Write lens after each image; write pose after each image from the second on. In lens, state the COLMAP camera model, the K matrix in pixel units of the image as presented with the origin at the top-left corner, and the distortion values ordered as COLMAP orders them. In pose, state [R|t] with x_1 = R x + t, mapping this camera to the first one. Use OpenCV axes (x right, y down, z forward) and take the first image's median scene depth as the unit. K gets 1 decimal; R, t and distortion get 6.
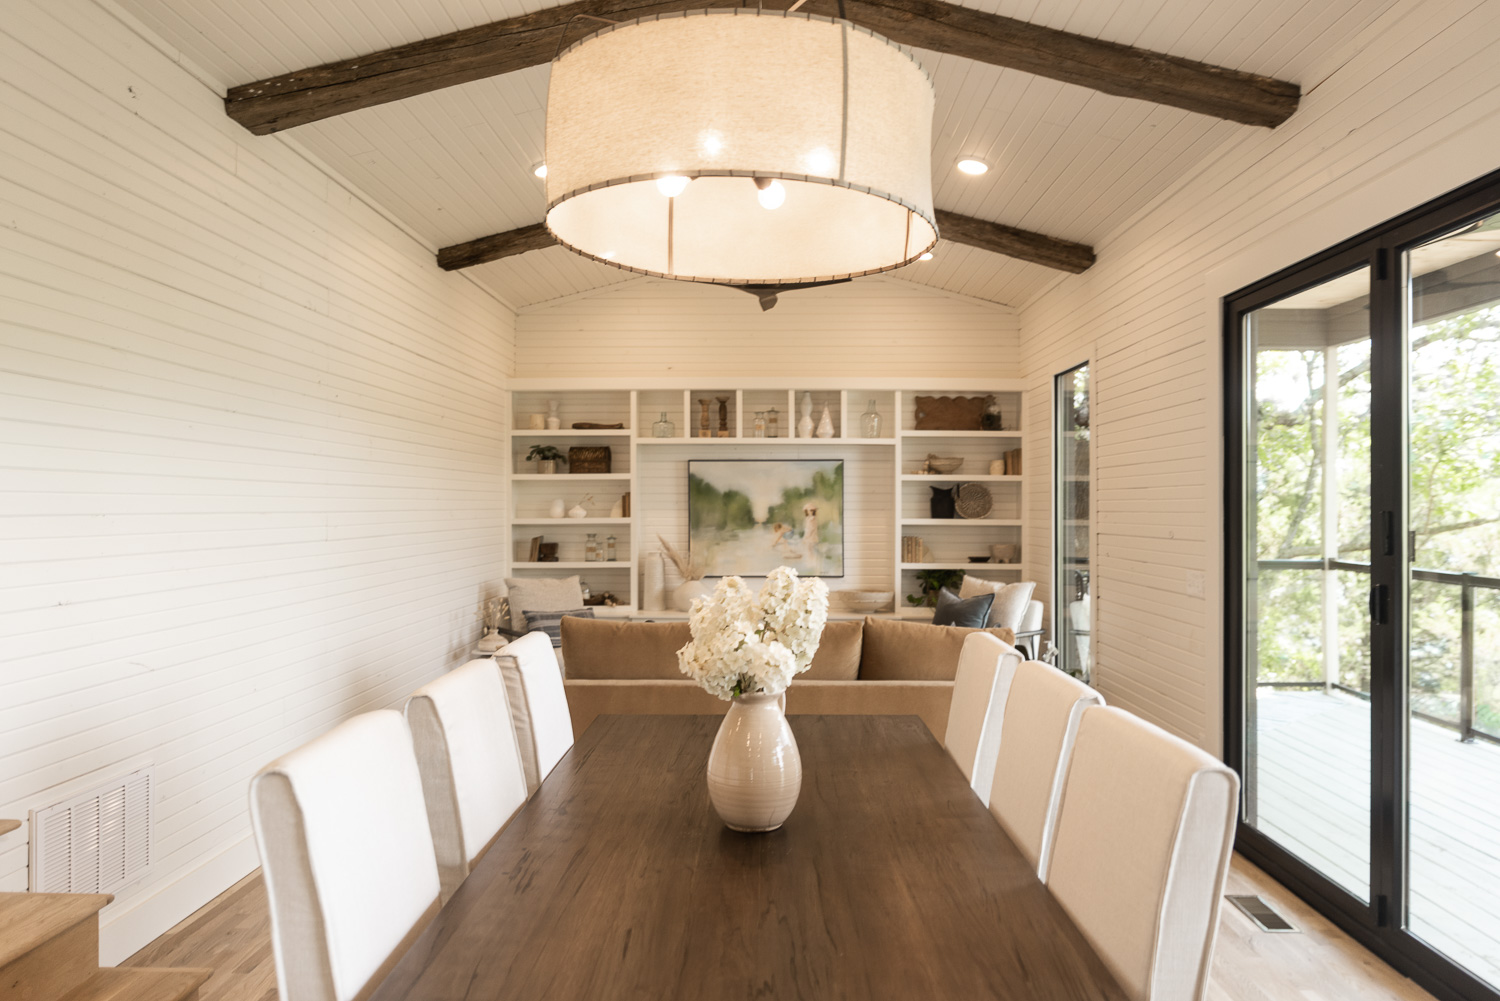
lens RADIAL K [[1023.0, 0, 755.9], [0, 1023.0, 497.5], [0, 0, 1]] dist [-0.004378, 0.000022]
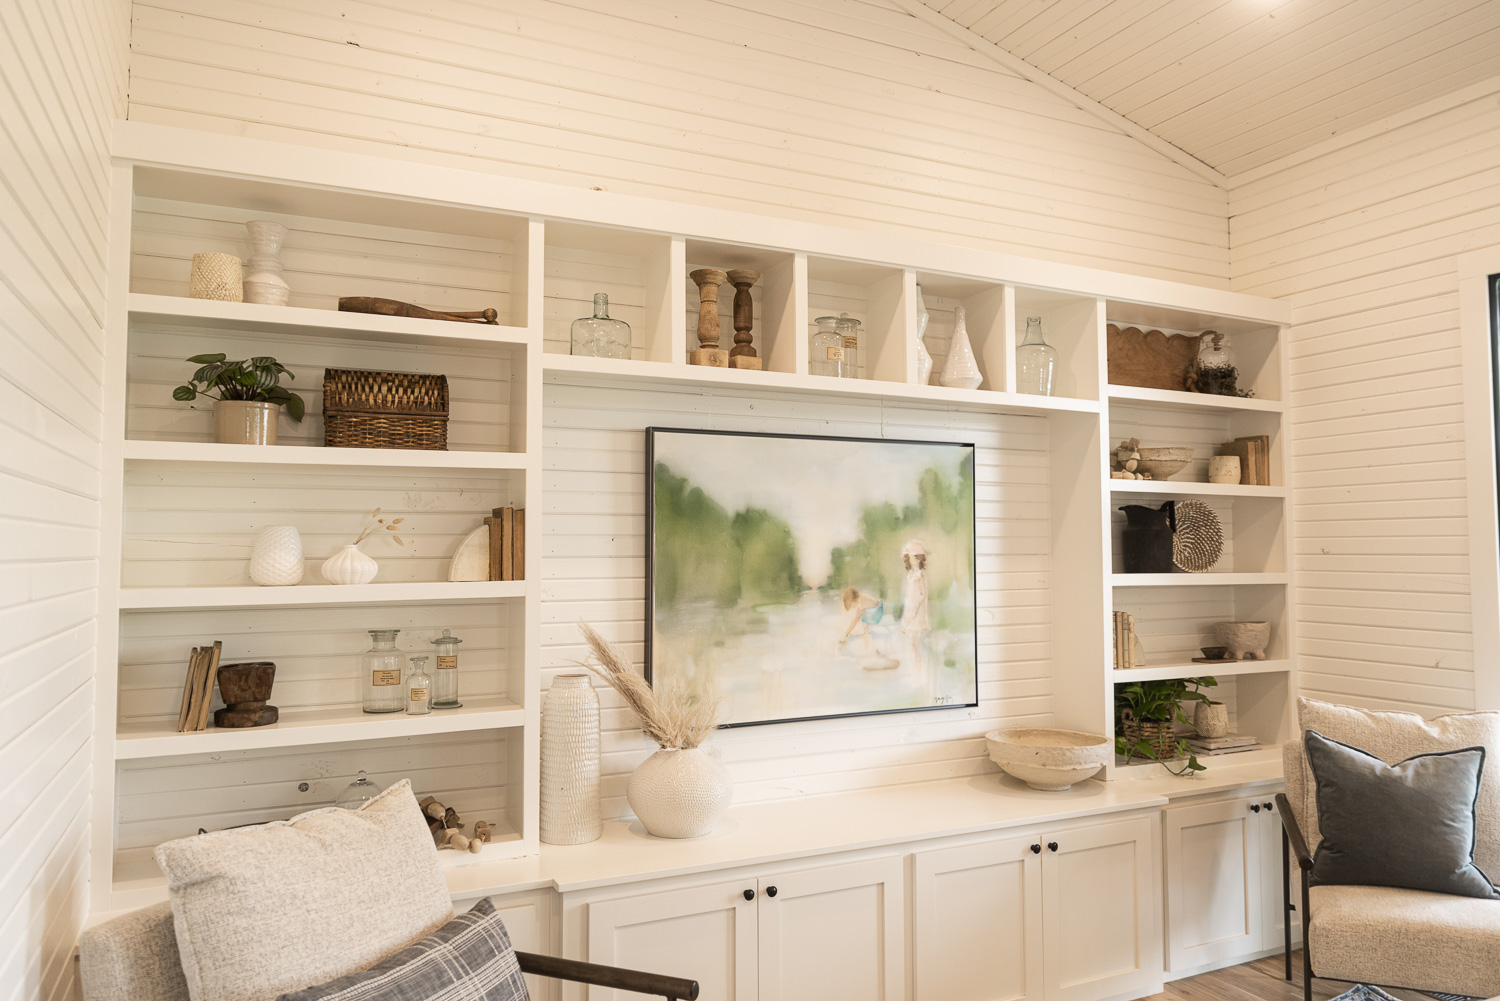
lens RADIAL K [[1037.3, 0, 764.4], [0, 1037.3, 495.9], [0, 0, 1]] dist [-0.004271, 0.000398]
pose [[0.888660, 0.021319, 0.458070, -0.208882], [-0.001019, 0.999008, -0.044518, 0.006442], [-0.458565, 0.039095, 0.887801, 0.641983]]
